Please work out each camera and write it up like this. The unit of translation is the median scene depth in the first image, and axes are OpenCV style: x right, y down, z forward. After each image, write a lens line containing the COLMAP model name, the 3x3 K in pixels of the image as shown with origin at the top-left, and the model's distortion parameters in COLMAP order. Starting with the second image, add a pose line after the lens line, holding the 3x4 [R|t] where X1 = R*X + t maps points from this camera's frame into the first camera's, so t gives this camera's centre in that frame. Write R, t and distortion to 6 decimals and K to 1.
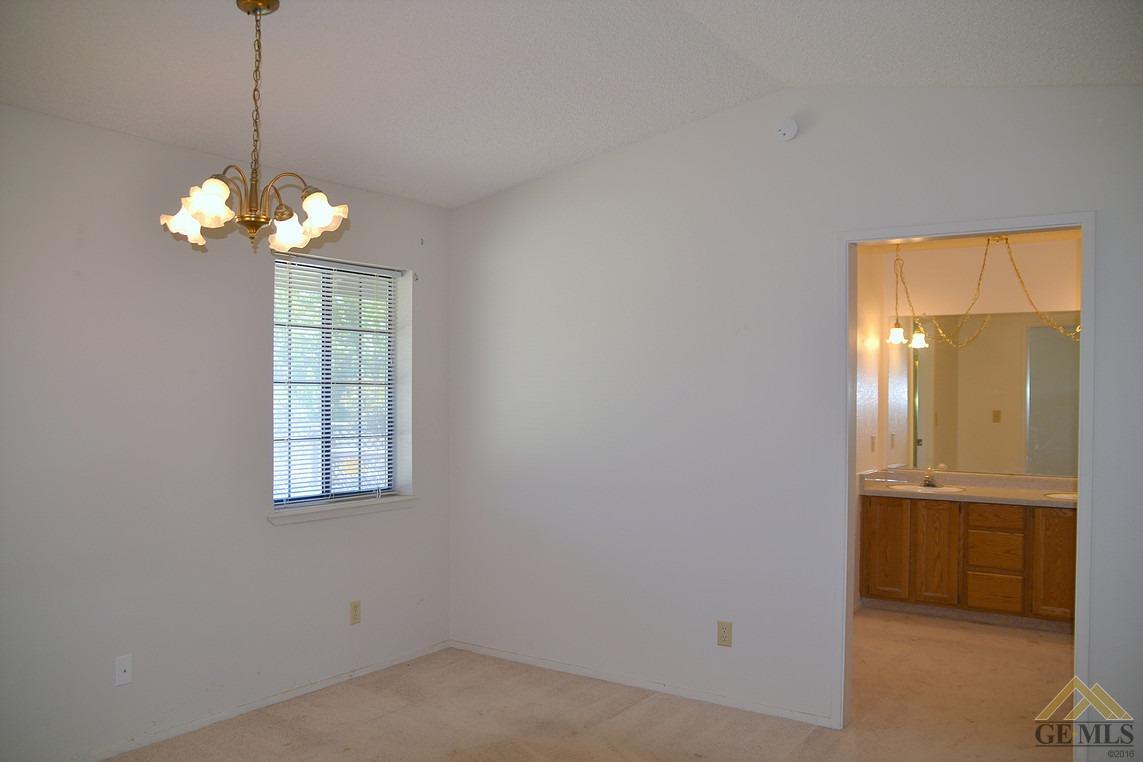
lens RADIAL K [[942.1, 0, 570.2], [0, 942.1, 389.9], [0, 0, 1]] dist [-0.055314, -0.005436]
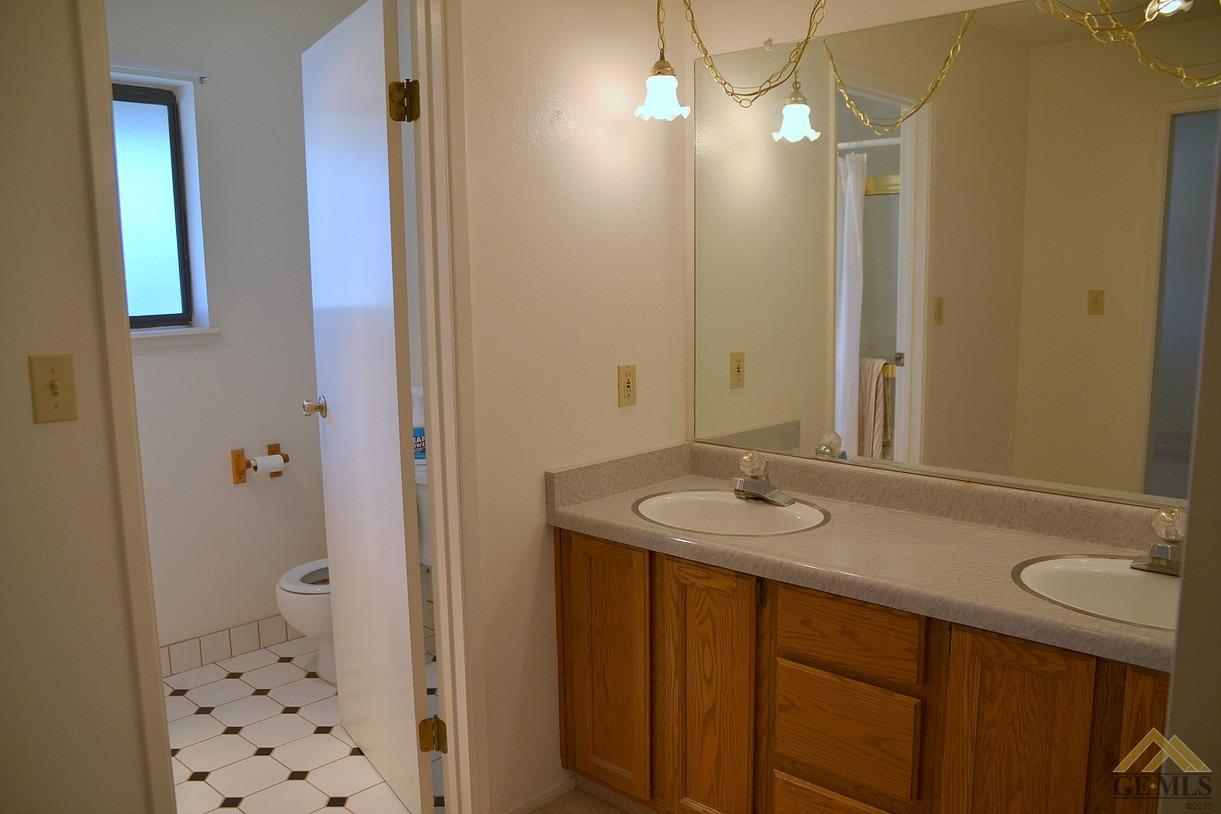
lens RADIAL K [[1006.4, 0, 609.2], [0, 1006.4, 416.5], [0, 0, 1]] dist [-0.055314, -0.005436]
pose [[0.987909, 0.008975, -0.154777, 0.383865], [0.014966, 0.988140, 0.152826, 0.004972], [0.154313, -0.153295, 0.976057, 0.586376]]
